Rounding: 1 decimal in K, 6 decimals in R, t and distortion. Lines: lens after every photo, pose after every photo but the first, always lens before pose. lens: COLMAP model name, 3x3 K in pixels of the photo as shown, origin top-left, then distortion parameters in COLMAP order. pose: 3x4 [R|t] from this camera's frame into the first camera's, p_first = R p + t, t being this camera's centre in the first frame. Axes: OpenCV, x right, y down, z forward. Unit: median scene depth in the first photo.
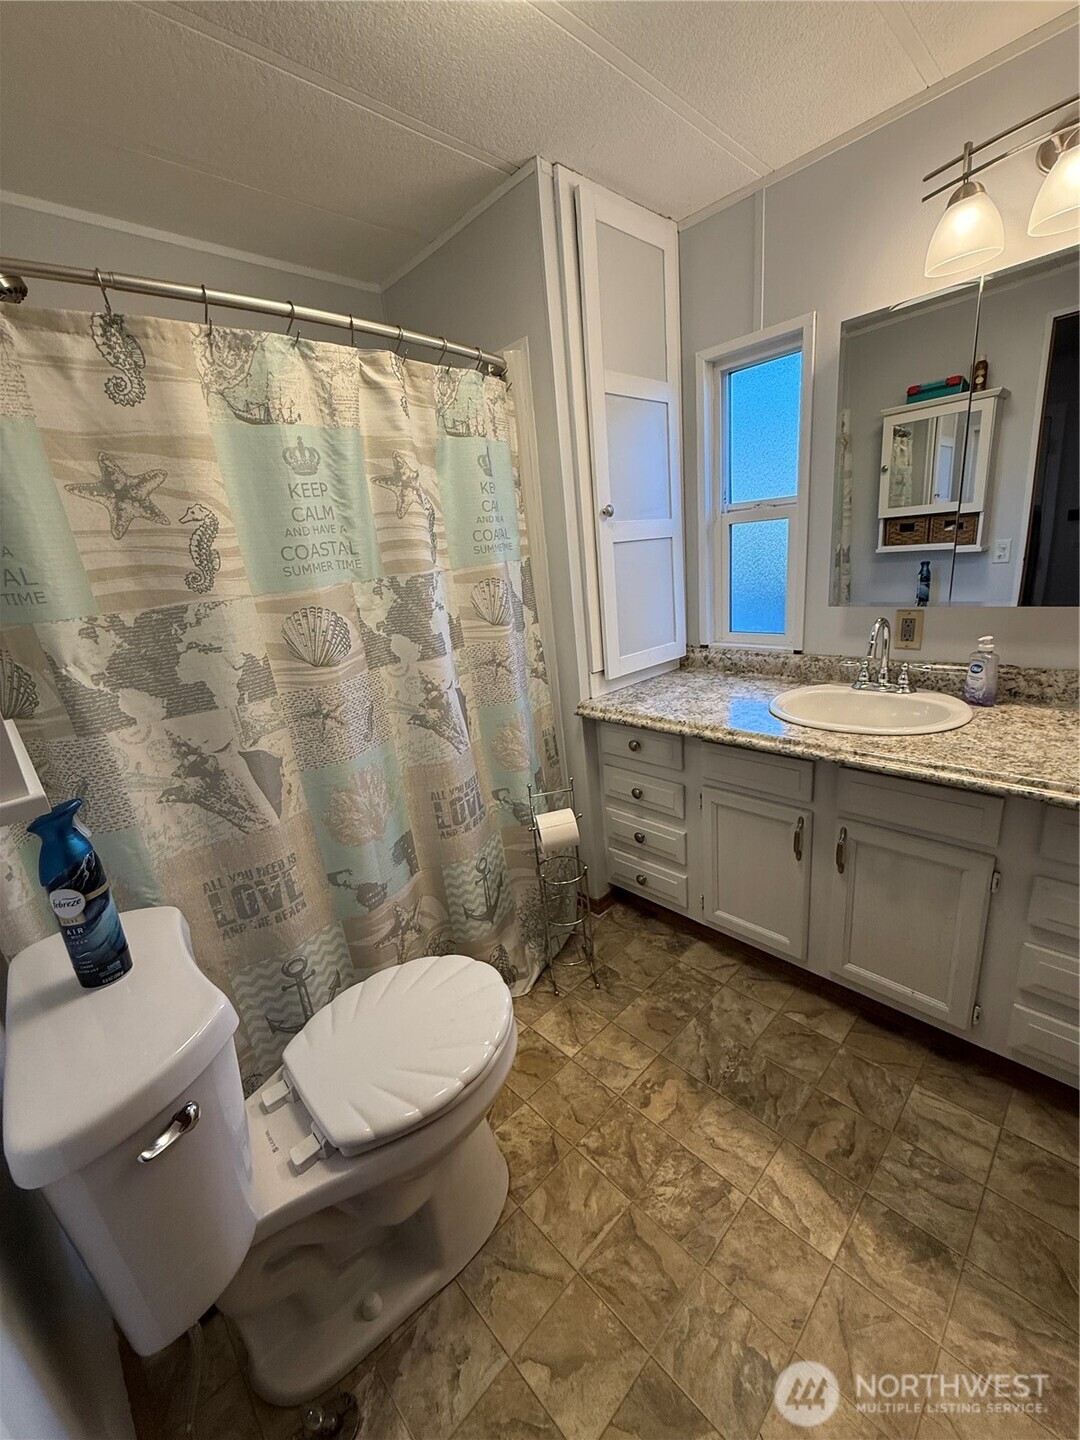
lens RADIAL K [[573.5, 0, 539.2], [0, 573.5, 719.6], [0, 0, 1]] dist [0.000641, -0.000299]
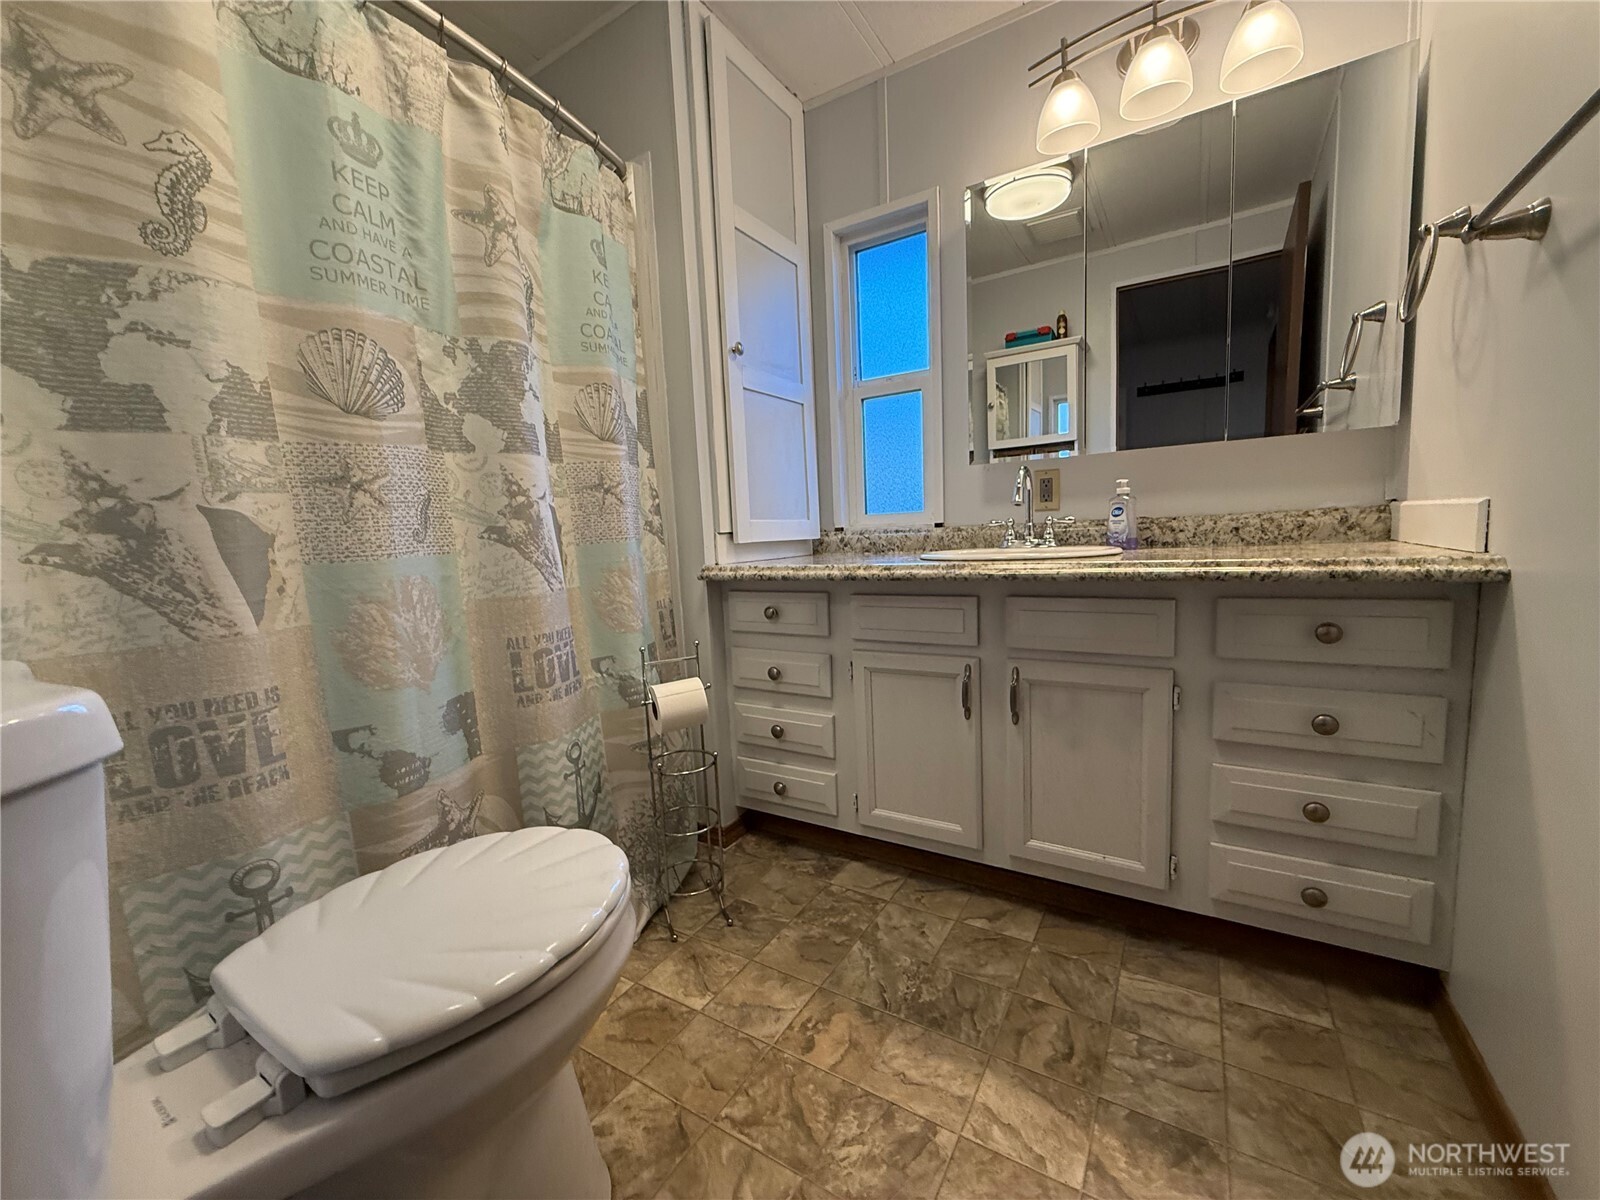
lens RADIAL K [[637.2, 0, 797.3], [0, 637.2, 602.2], [0, 0, 1]] dist [0.000641, -0.000299]
pose [[0.967175, 0.022272, 0.253134, -0.043496], [0.026209, 0.982096, -0.186550, 0.278466], [-0.252757, 0.187061, 0.949275, 0.147071]]
